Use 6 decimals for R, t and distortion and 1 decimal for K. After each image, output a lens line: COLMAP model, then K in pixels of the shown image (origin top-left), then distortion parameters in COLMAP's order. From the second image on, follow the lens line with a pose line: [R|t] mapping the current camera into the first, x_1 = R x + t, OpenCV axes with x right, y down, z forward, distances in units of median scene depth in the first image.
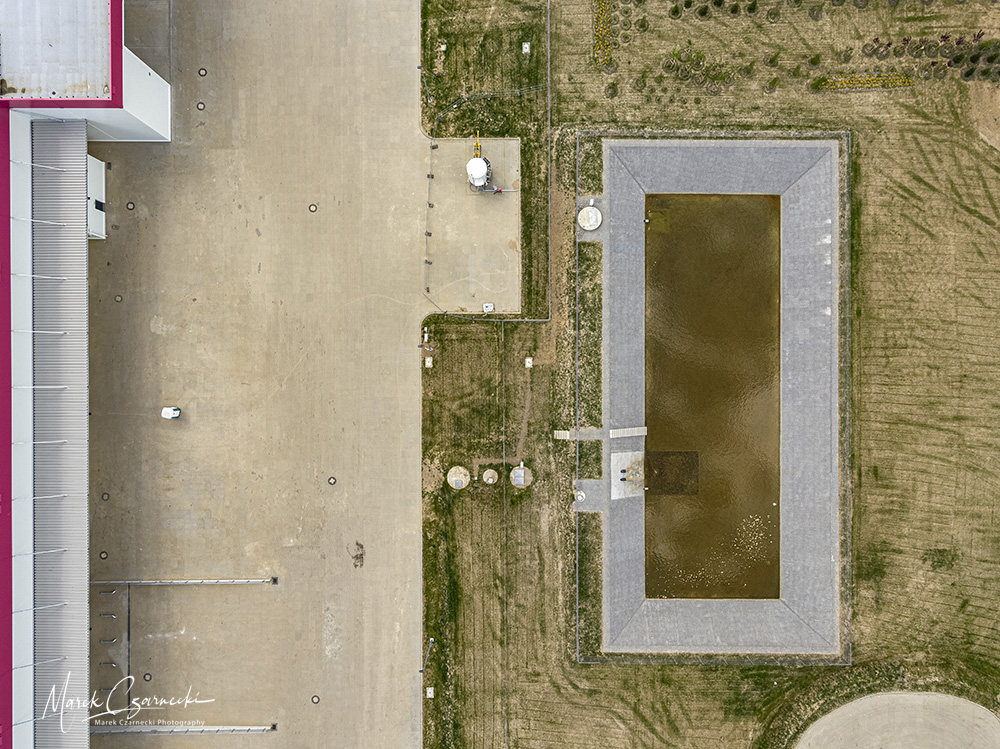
lens RADIAL K [[709.8, 0, 501.4], [0, 709.8, 374.0], [0, 0, 1]] dist [0.005766, 0.001117]
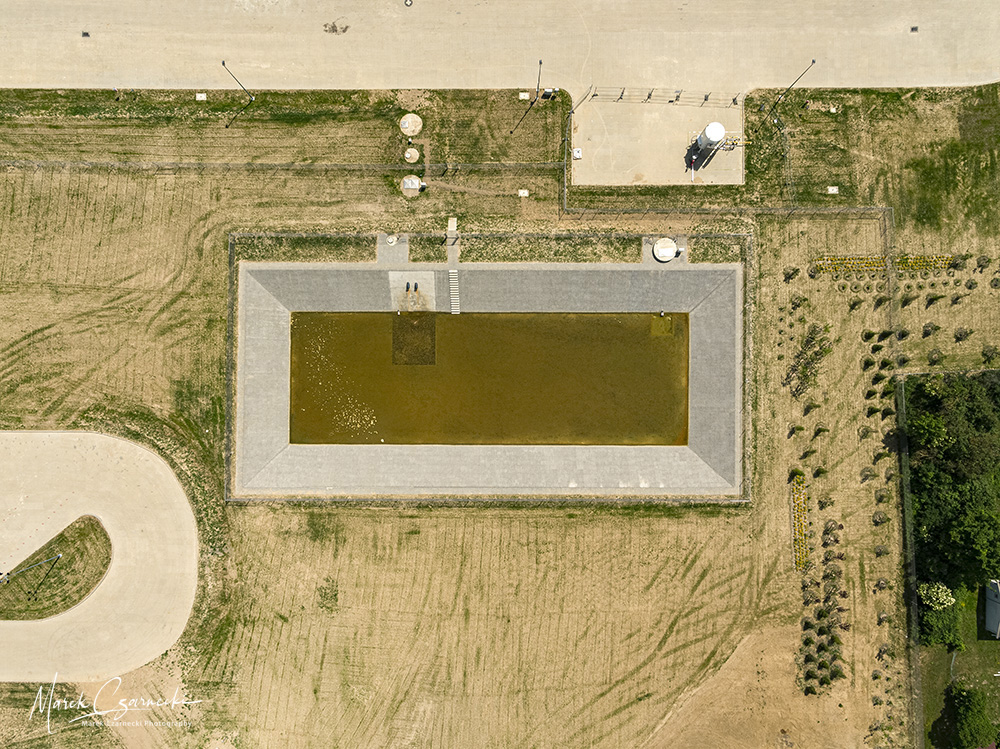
lens RADIAL K [[709.8, 0, 501.4], [0, 709.8, 374.0], [0, 0, 1]] dist [0.005766, 0.001117]
pose [[-0.004221, 0.999855, -0.016523, 0.317400], [-0.999981, -0.004148, 0.004460, 0.010061], [0.004391, 0.016542, 0.999854, -0.015319]]
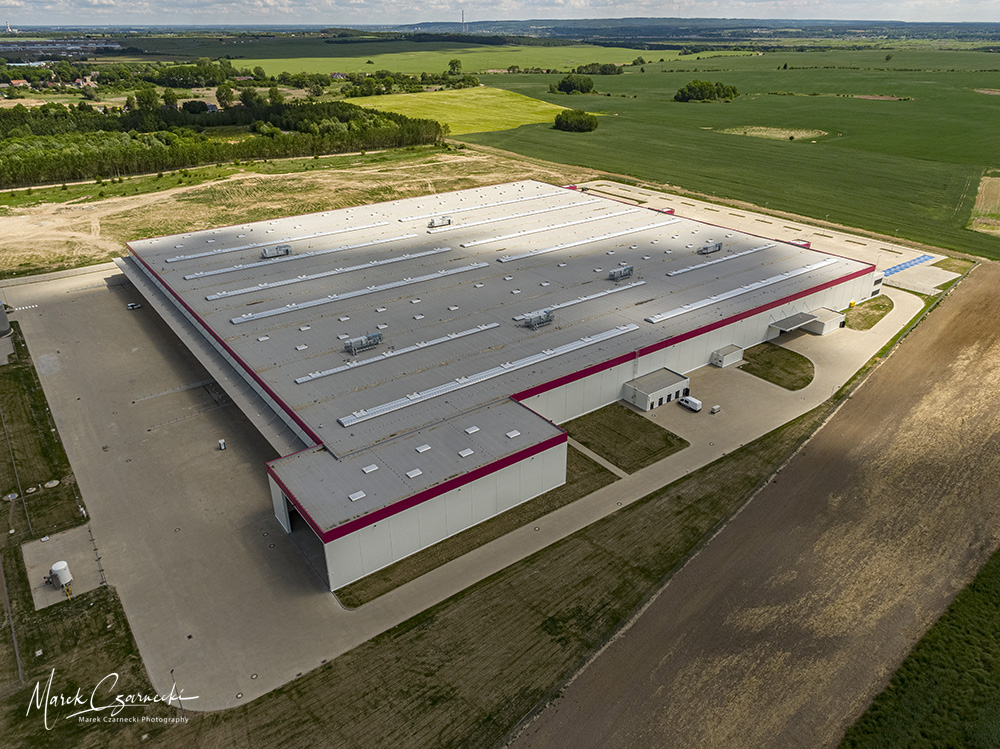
lens RADIAL K [[709.8, 0, 501.4], [0, 709.8, 374.0], [0, 0, 1]] dist [0.005766, 0.001117]
pose [[-0.801982, 0.269212, -0.533244, -0.088116], [-0.597348, -0.360518, 0.716382, -1.737242], [0.000614, 0.893057, 0.449942, -0.058012]]
